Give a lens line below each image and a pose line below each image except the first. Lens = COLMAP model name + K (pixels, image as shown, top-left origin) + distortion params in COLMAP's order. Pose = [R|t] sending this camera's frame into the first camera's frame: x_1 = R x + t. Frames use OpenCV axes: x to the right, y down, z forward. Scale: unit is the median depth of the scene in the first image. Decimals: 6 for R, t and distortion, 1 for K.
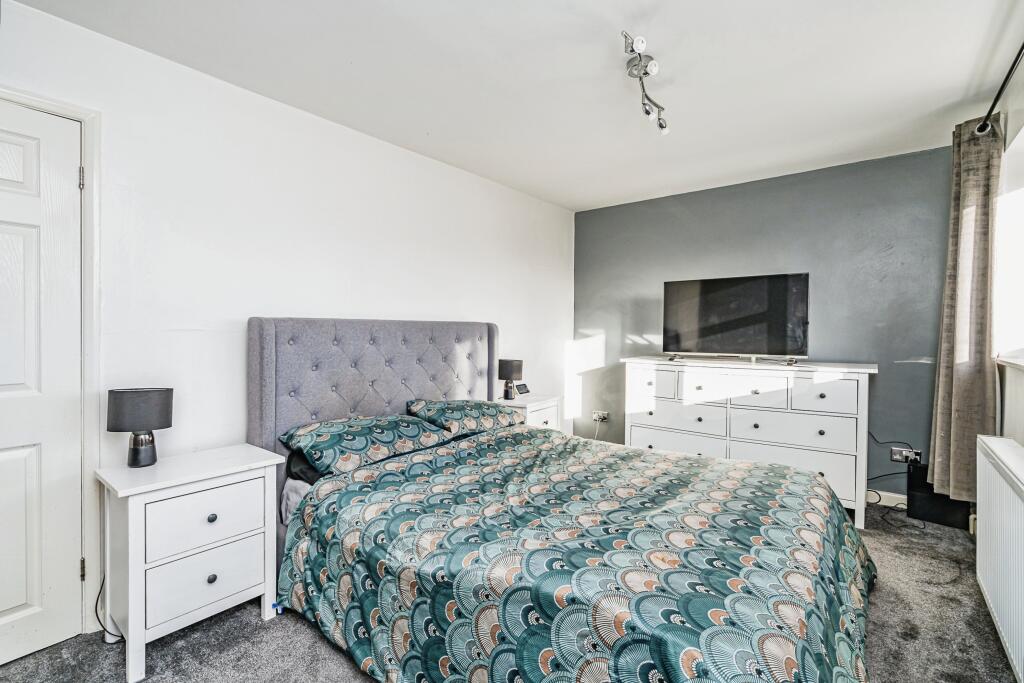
lens RADIAL K [[461.9, 0, 508.0], [0, 461.9, 335.4], [0, 0, 1]] dist [-0.005409, 0.001522]
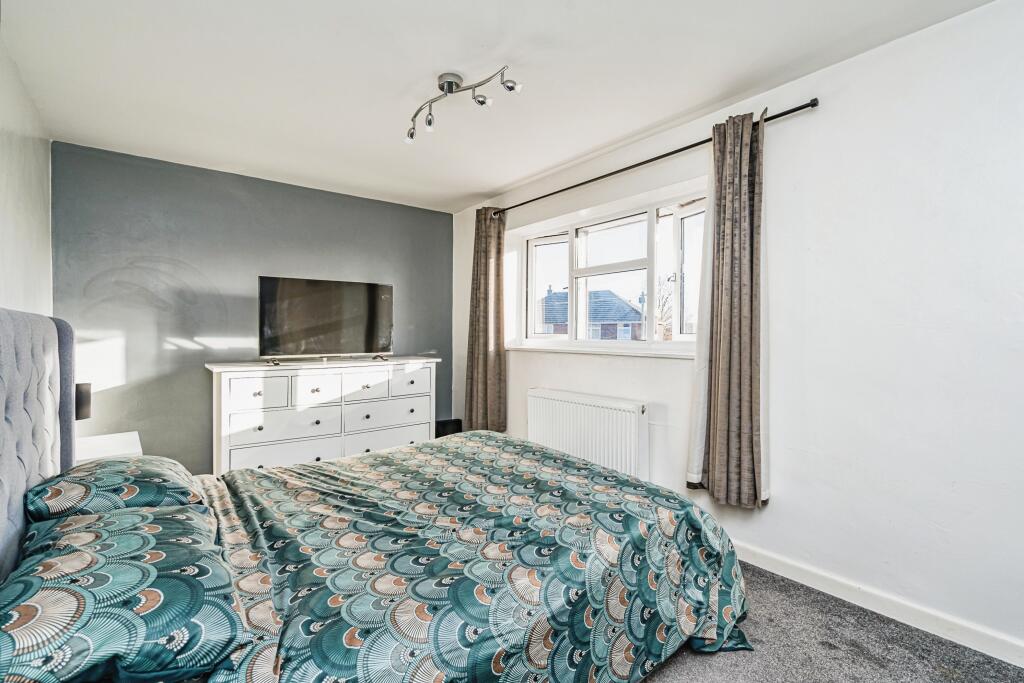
lens RADIAL K [[461.9, 0, 507.8], [0, 461.9, 341.9], [0, 0, 1]] dist [-0.005409, 0.001522]
pose [[0.226767, -0.019781, 0.973748, -0.649648], [0.012475, 0.999771, 0.017405, -0.001062], [-0.973869, 0.008200, 0.226962, 0.558429]]
